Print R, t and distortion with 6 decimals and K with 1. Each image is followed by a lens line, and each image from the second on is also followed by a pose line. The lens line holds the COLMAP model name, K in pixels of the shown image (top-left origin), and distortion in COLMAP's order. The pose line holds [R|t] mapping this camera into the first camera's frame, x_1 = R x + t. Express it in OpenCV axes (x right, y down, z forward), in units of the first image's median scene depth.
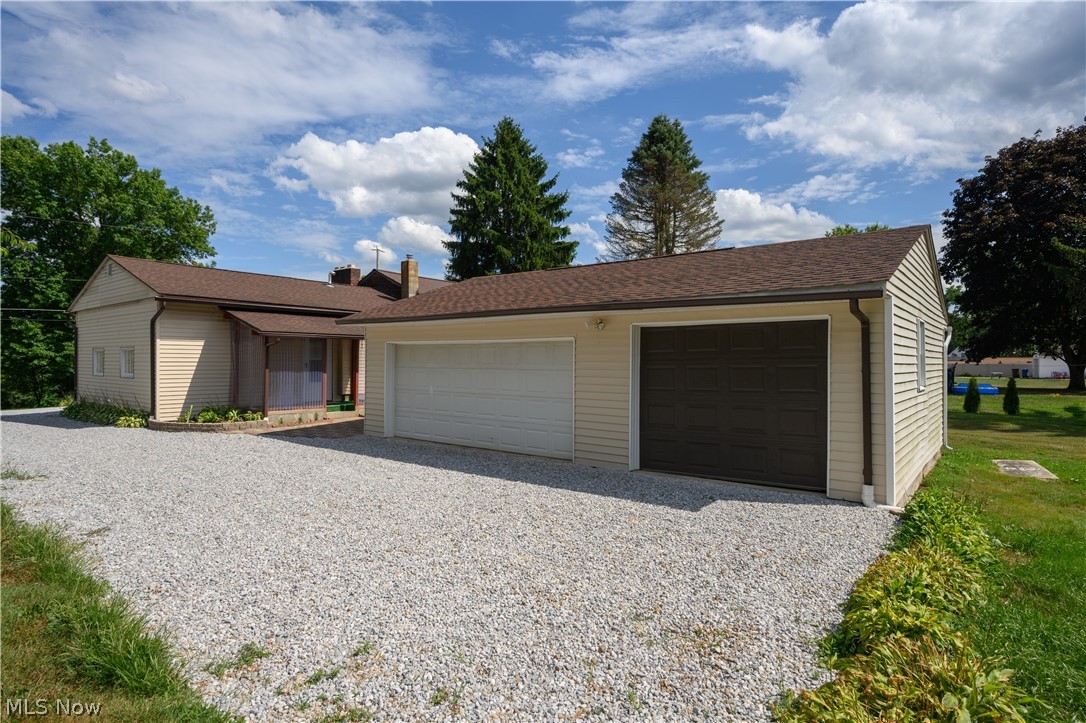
lens RADIAL K [[586.0, 0, 543.2], [0, 586.0, 359.8], [0, 0, 1]] dist [-0.000009, -0.000001]
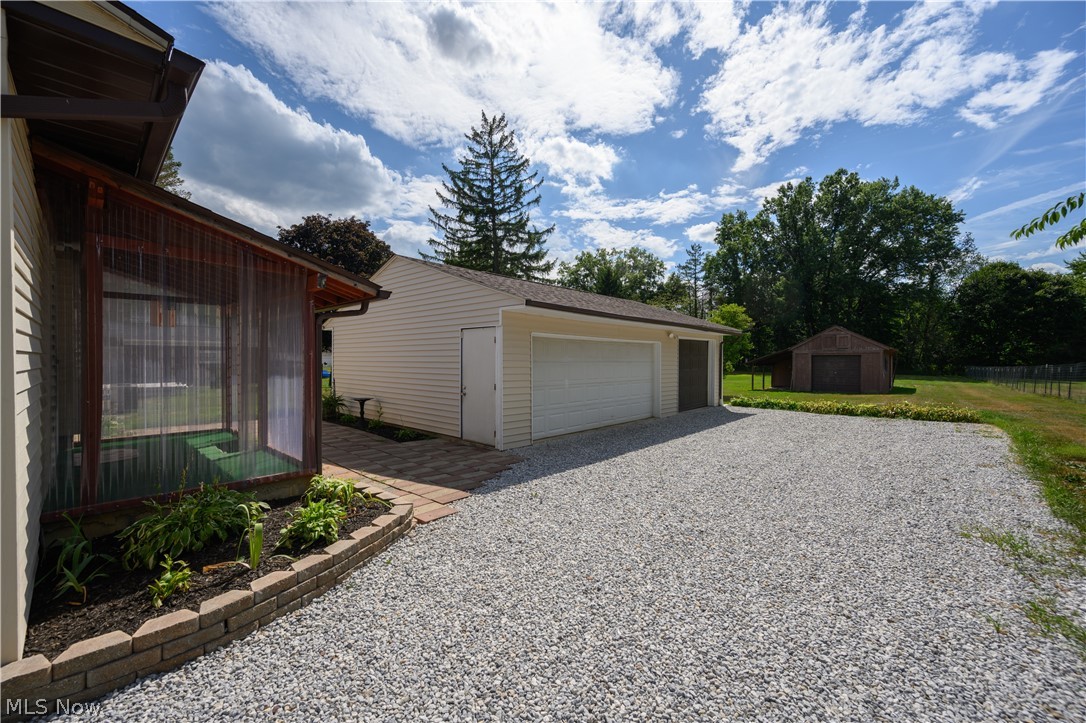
lens RADIAL K [[432.8, 0, 552.6], [0, 432.8, 363.7], [0, 0, 1]] dist [0.011892, -0.000047]
pose [[0.070165, -0.008886, 0.997496, -0.979354], [-0.001902, 0.999957, 0.009041, 0.010850], [-0.997534, -0.002531, 0.070146, 1.009696]]
